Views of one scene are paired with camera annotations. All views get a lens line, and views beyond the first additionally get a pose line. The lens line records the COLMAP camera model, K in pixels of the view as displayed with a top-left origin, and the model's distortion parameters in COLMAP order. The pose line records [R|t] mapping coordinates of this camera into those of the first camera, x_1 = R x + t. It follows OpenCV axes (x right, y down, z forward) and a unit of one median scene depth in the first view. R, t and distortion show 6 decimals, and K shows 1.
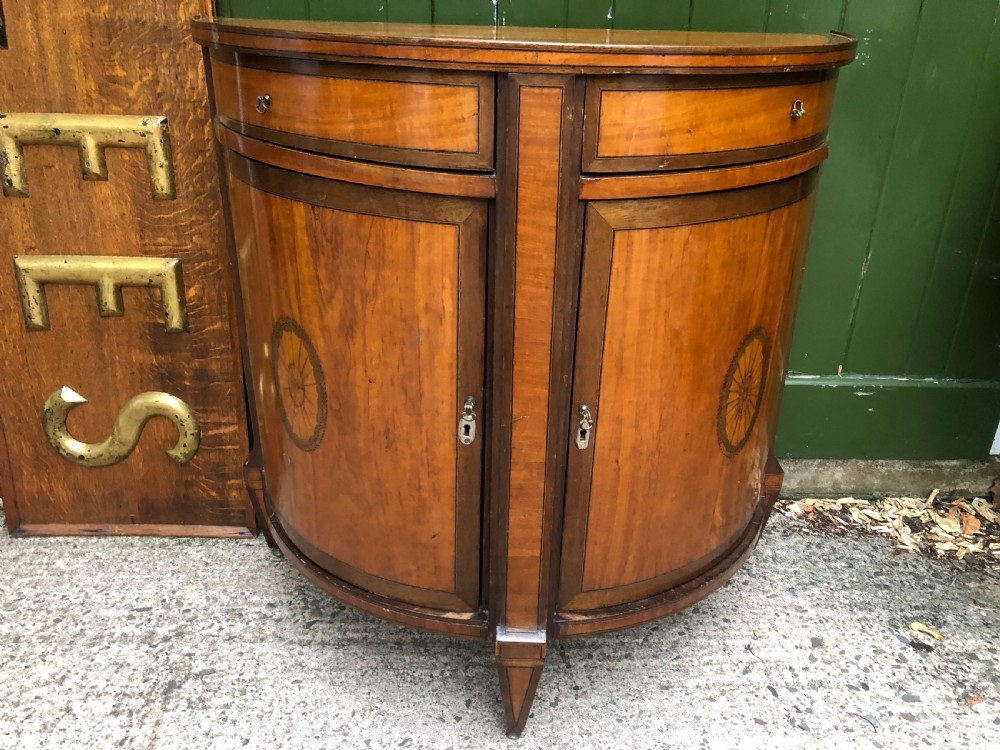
lens RADIAL K [[823.7, 0, 511.9], [0, 823.7, 371.2], [0, 0, 1]] dist [0.002018, 0.031813]
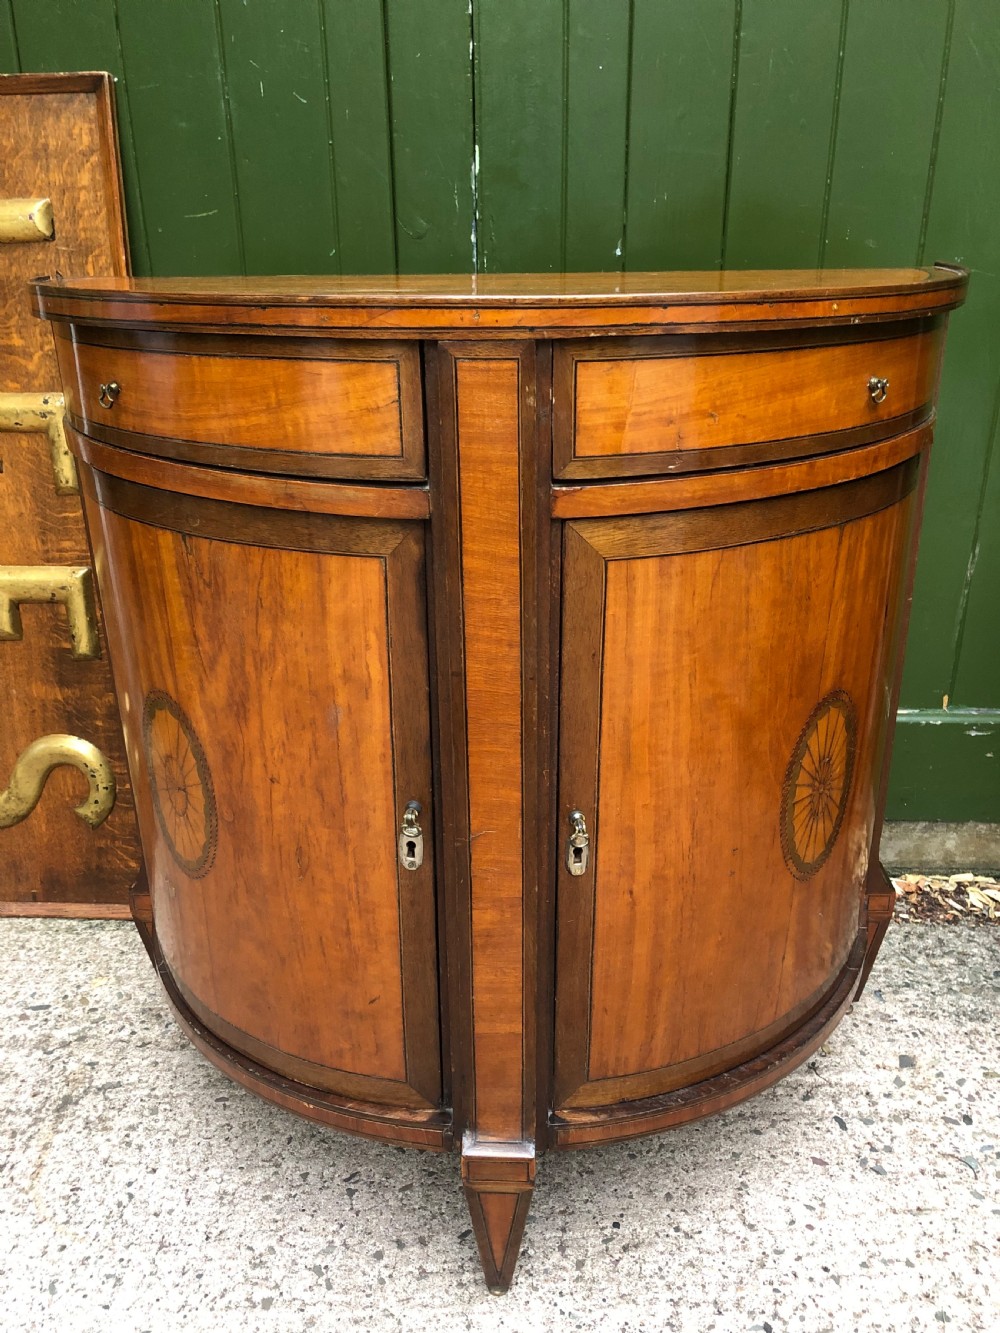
lens RADIAL K [[1098.0, 0, 502.1], [0, 1098.0, 680.7], [0, 0, 1]] dist [0.002018, 0.031813]
pose [[0.997576, -0.009113, -0.068983, 0.074947], [0.006188, 0.999077, -0.042499, 0.023053], [0.069307, 0.041969, 0.996712, -0.037369]]
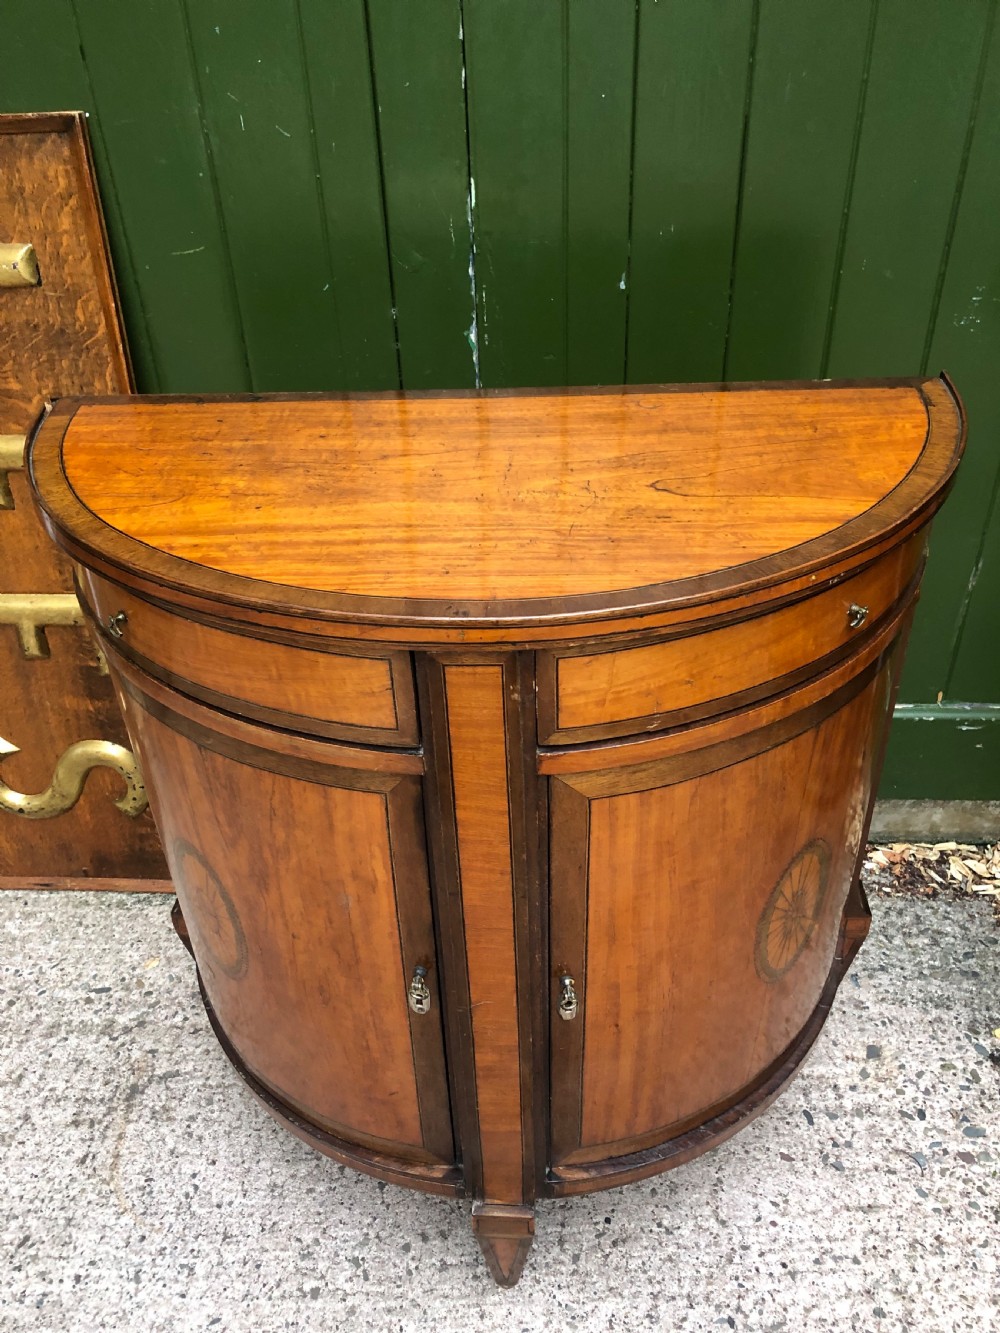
lens RADIAL K [[1098.0, 0, 495.9], [0, 1098.0, 683.5], [0, 0, 1]] dist [0.002018, 0.031813]
pose [[0.995063, -0.003480, -0.099187, 0.100067], [0.021533, 0.983150, 0.181525, -0.252354], [0.096884, -0.182765, 0.978371, -0.063389]]
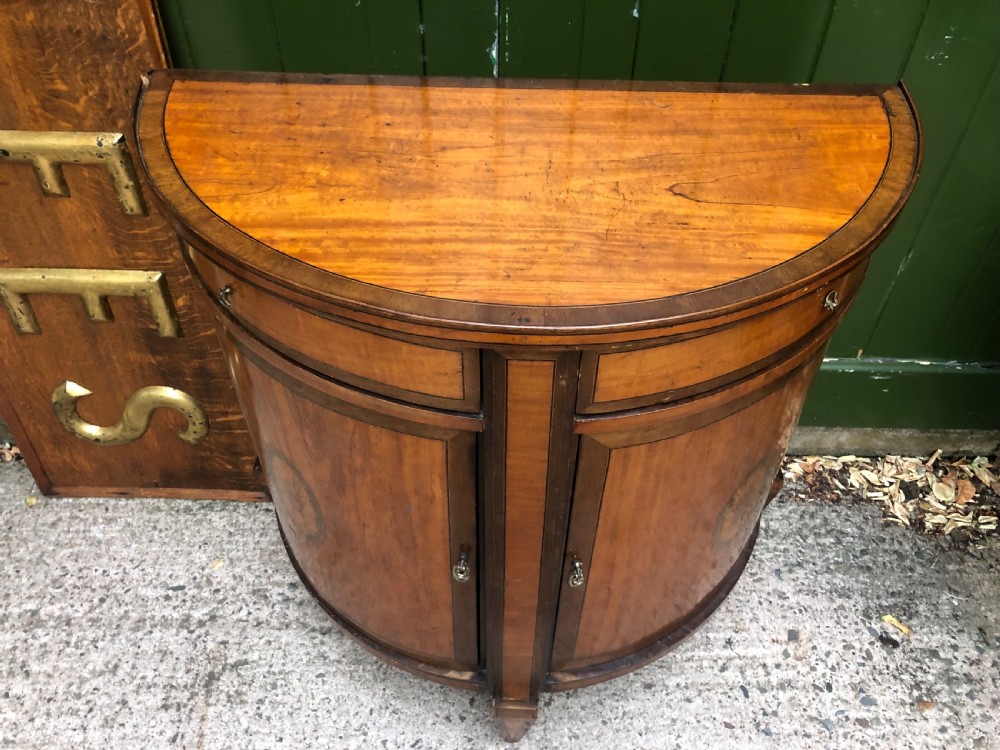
lens RADIAL K [[823.7, 0, 511.4], [0, 823.7, 379.0], [0, 0, 1]] dist [0.002018, 0.031813]
pose [[0.999499, 0.015672, -0.027504, 0.023027], [-0.004620, 0.931772, 0.363013, -0.382105], [0.031316, -0.362704, 0.931378, 0.097509]]
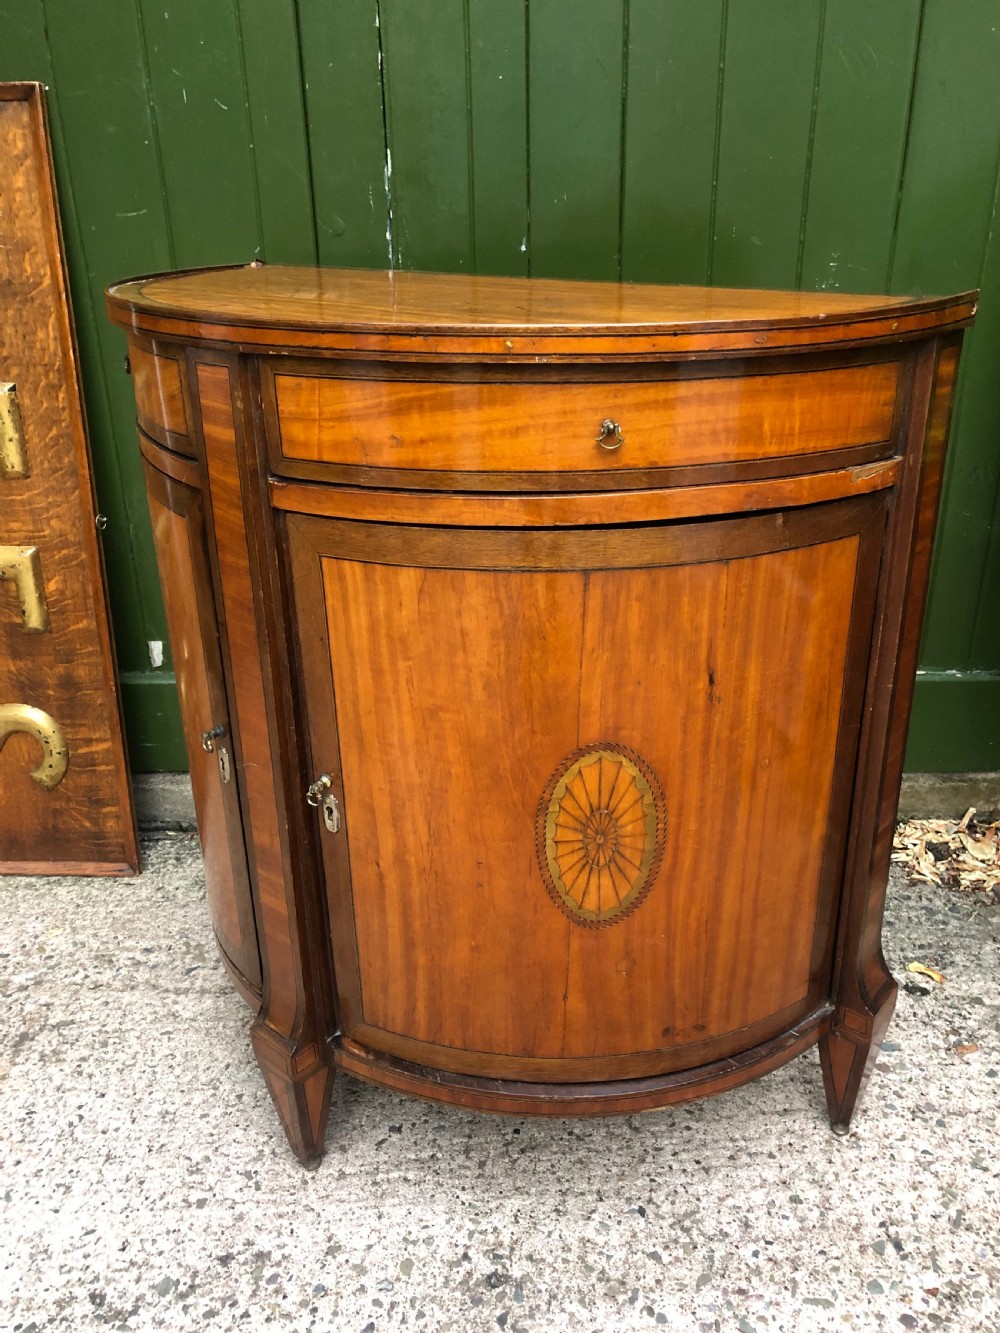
lens RADIAL K [[1098.0, 0, 513.6], [0, 1098.0, 680.2], [0, 0, 1]] dist [0.002018, 0.031813]
pose [[0.998725, -0.020584, -0.046092, 0.149027], [0.019944, 0.999699, -0.014317, 0.030213], [0.046373, 0.013379, 0.998835, -0.123223]]
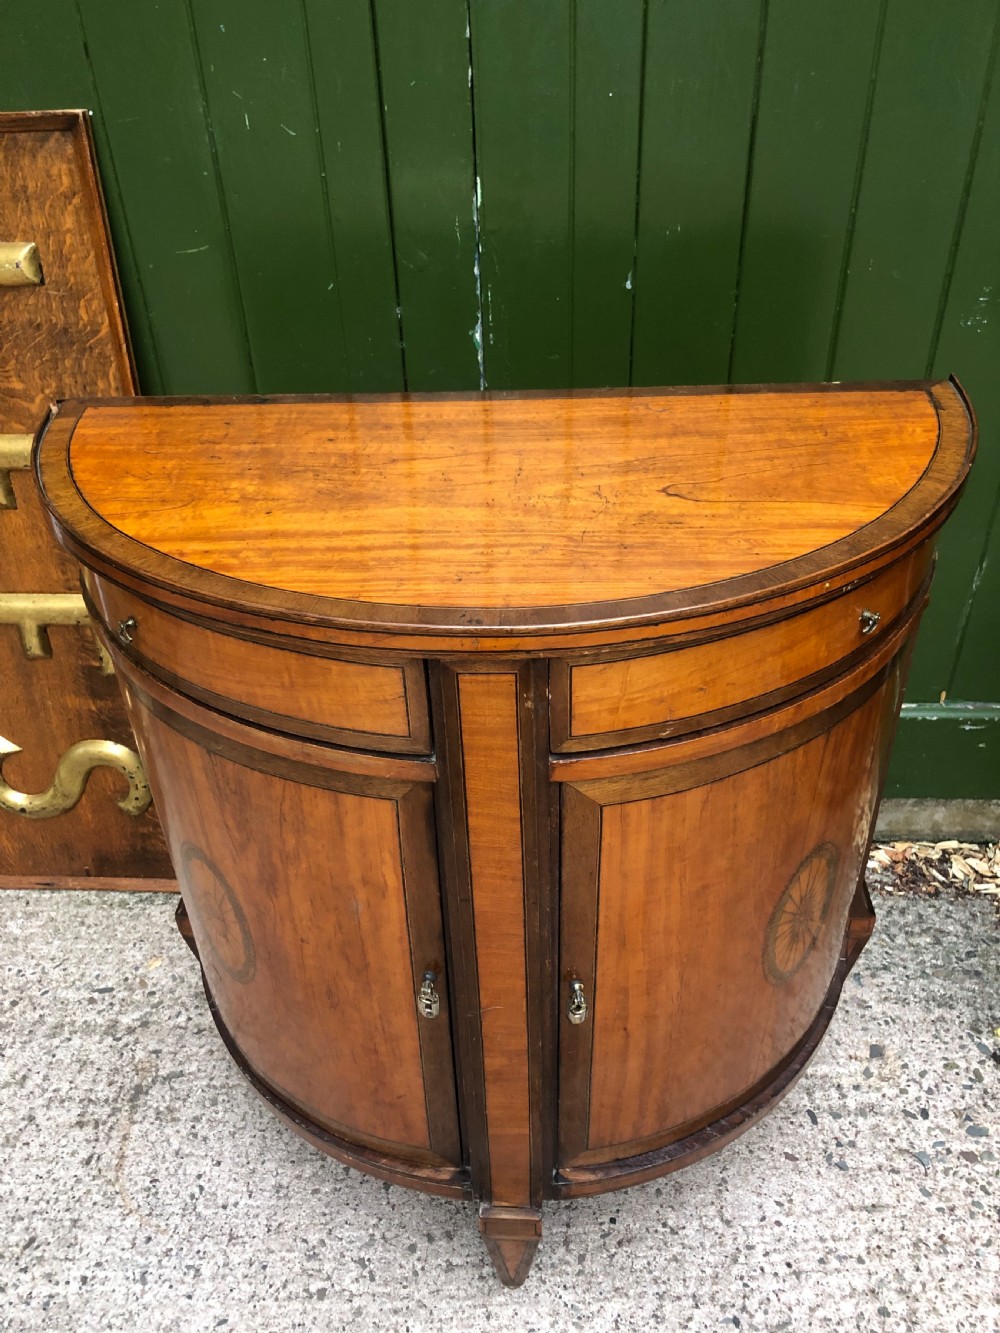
lens RADIAL K [[1098.0, 0, 496.1], [0, 1098.0, 683.8], [0, 0, 1]] dist [0.002018, 0.031813]
pose [[0.995572, -0.002694, -0.093965, 0.089970], [0.020454, 0.981848, 0.188561, -0.260275], [0.091751, -0.189648, 0.977556, -0.061422]]
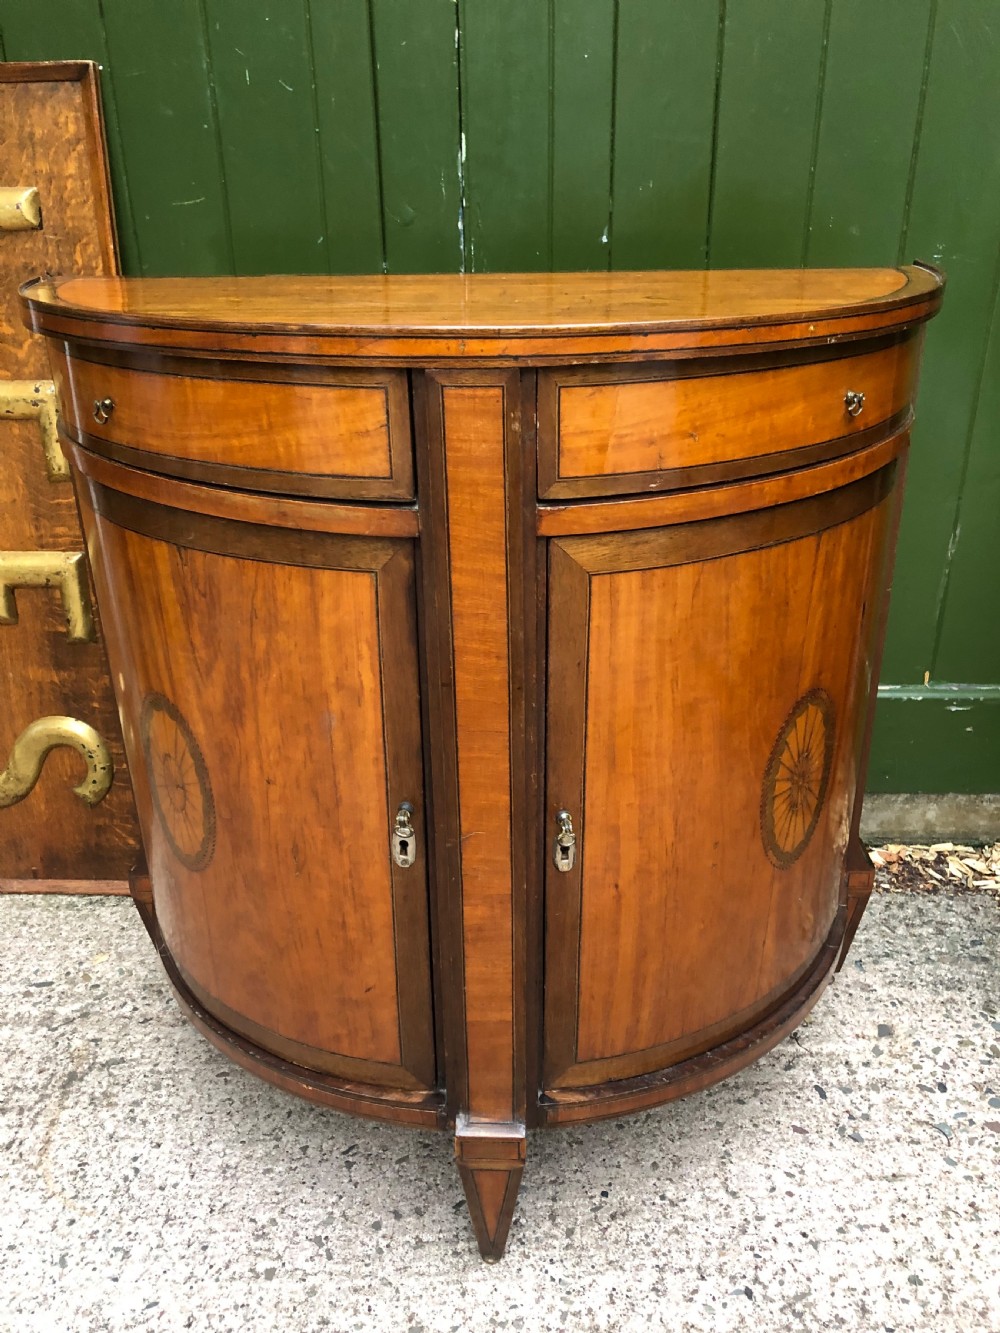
lens RADIAL K [[1098.0, 0, 504.2], [0, 1098.0, 663.7], [0, 0, 1]] dist [0.002018, 0.031813]
pose [[0.998083, -0.013431, -0.060408, 0.079122], [0.012917, 0.999877, -0.008886, -0.012342], [0.060520, 0.008088, 0.998134, -0.058716]]
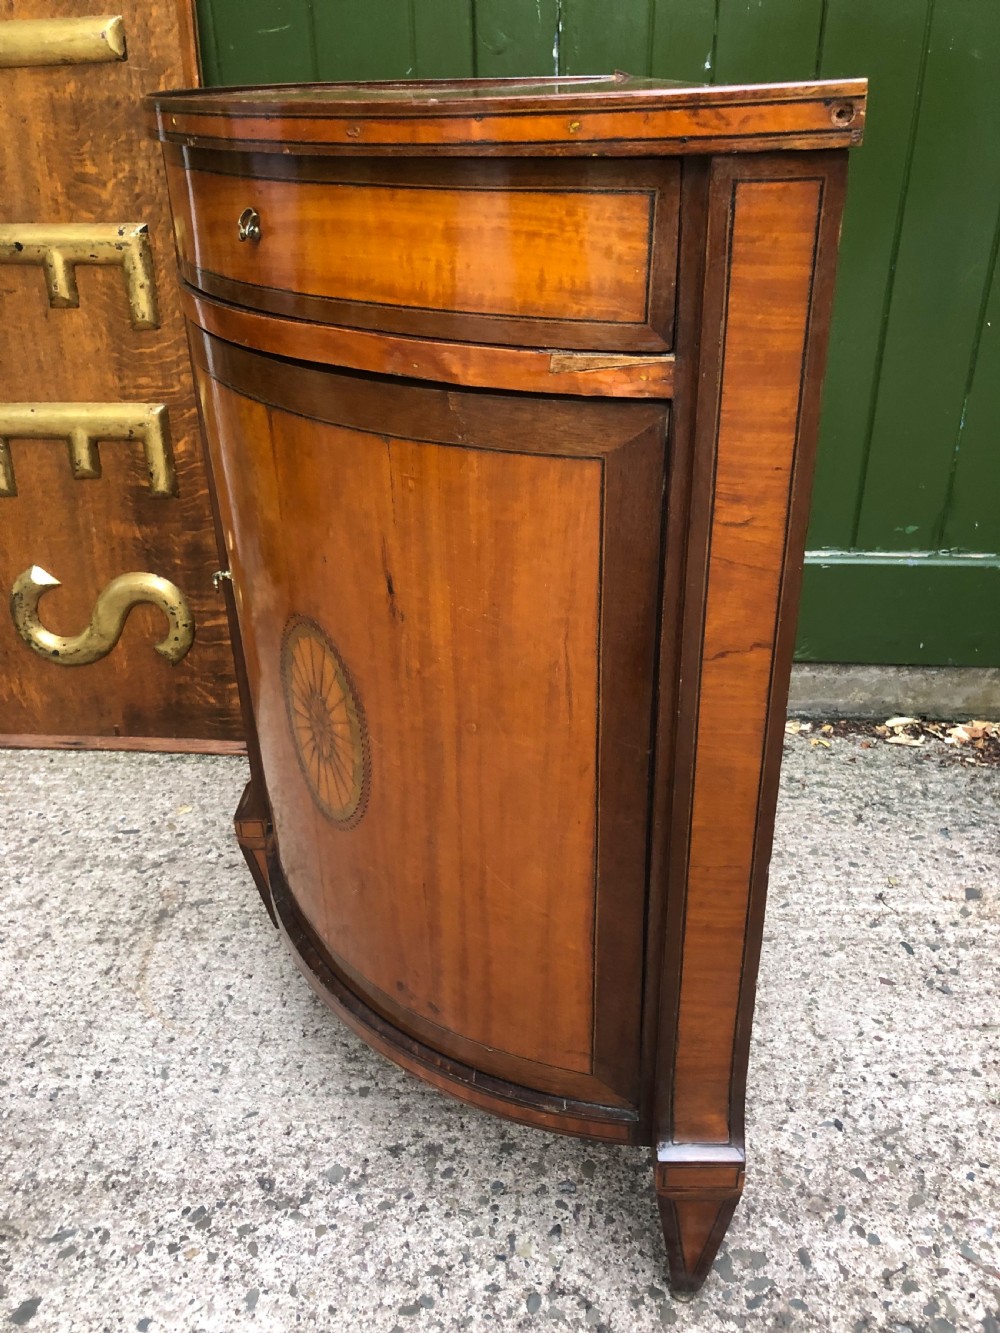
lens RADIAL K [[1098.0, 0, 492.8], [0, 1098.0, 662.0], [0, 0, 1]] dist [0.002018, 0.031813]
pose [[0.994213, 0.007226, -0.107179, 0.034513], [-0.001470, 0.998557, 0.053689, 0.059902], [0.107412, -0.053221, 0.992789, -0.050362]]
